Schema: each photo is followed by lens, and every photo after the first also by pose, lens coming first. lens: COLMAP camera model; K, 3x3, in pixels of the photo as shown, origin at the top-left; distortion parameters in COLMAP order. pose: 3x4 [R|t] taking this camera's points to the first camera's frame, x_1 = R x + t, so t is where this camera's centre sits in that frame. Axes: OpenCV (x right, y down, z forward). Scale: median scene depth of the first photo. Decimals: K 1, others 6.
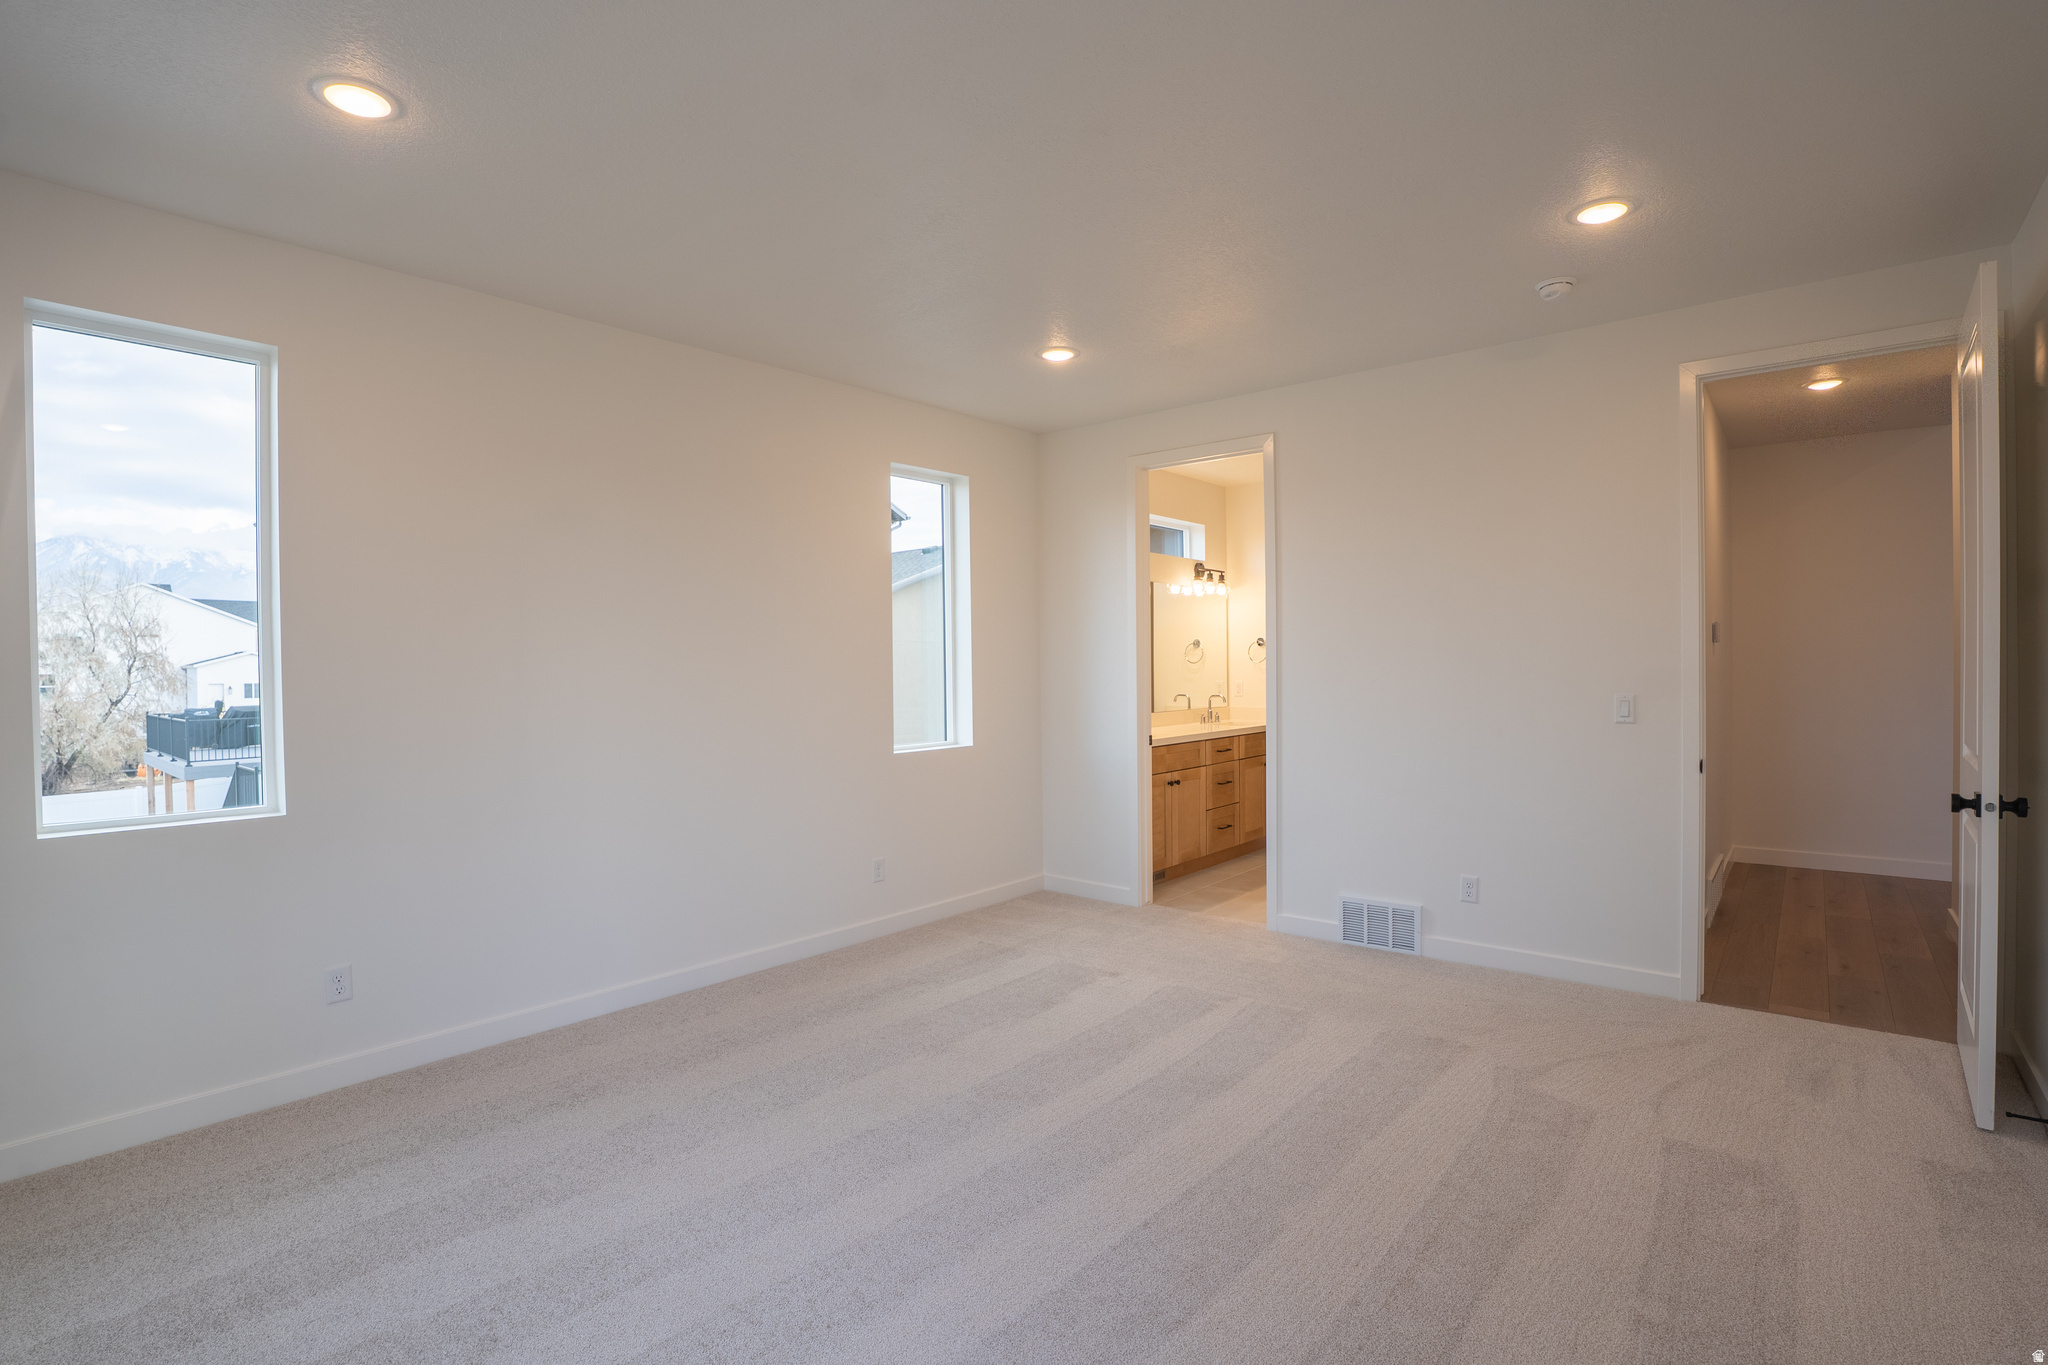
lens RADIAL K [[979.2, 0, 1034.4], [0, 979.2, 677.5], [0, 0, 1]] dist [-0.065125, 0.018224]
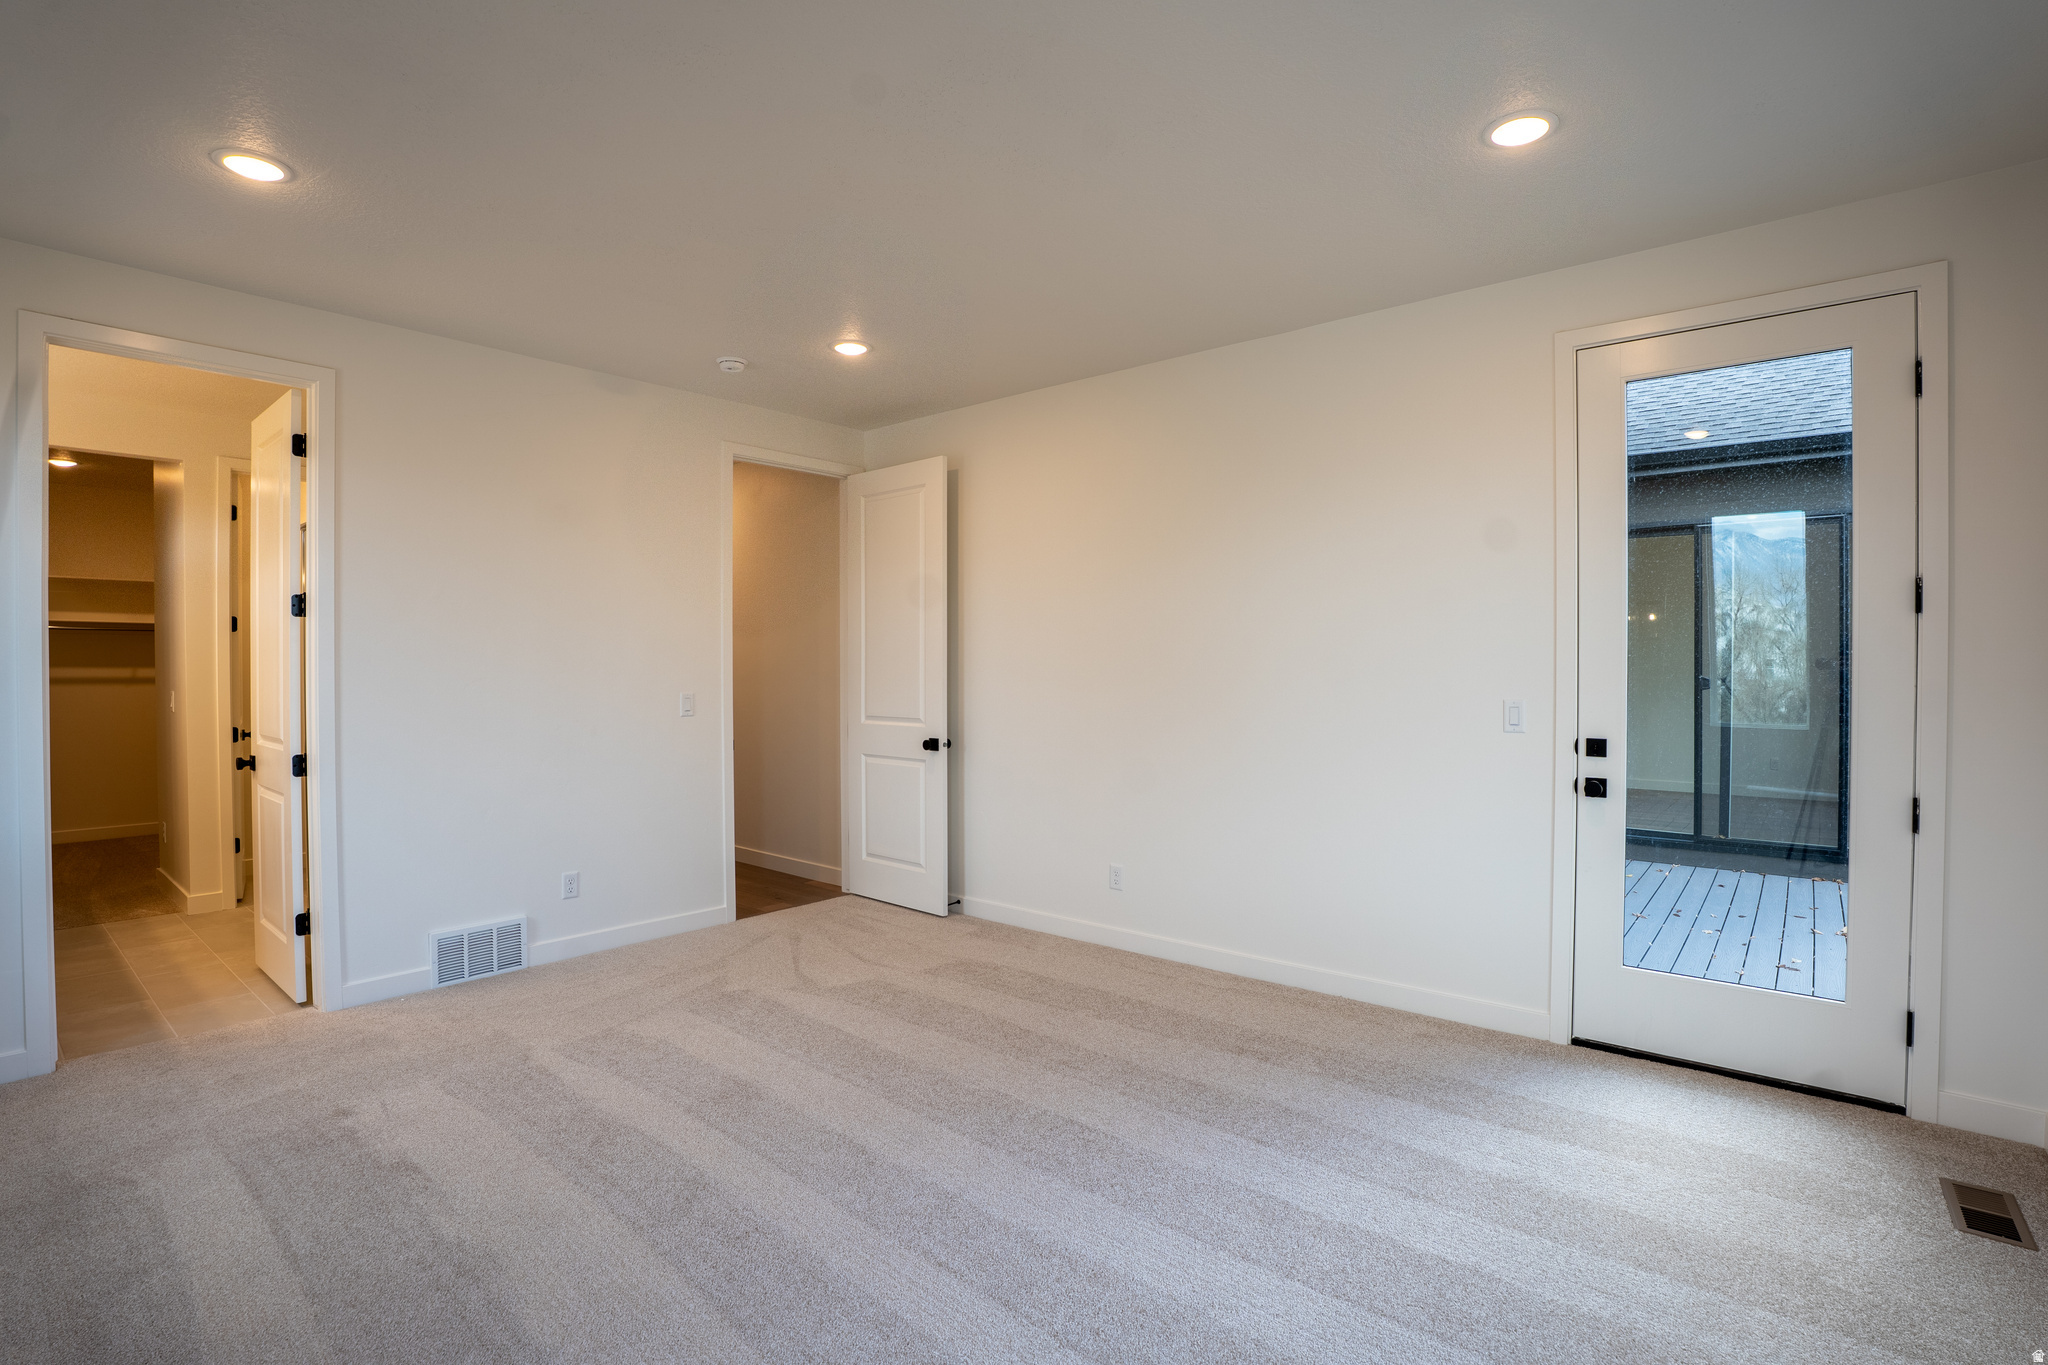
lens RADIAL K [[979.2, 0, 1034.4], [0, 979.2, 677.5], [0, 0, 1]] dist [-0.065125, 0.018224]
pose [[-0.009989, -0.004158, 0.999941, -0.581664], [0.009540, 0.999945, 0.004253, -0.002976], [-0.999905, 0.009582, -0.009949, 0.506803]]
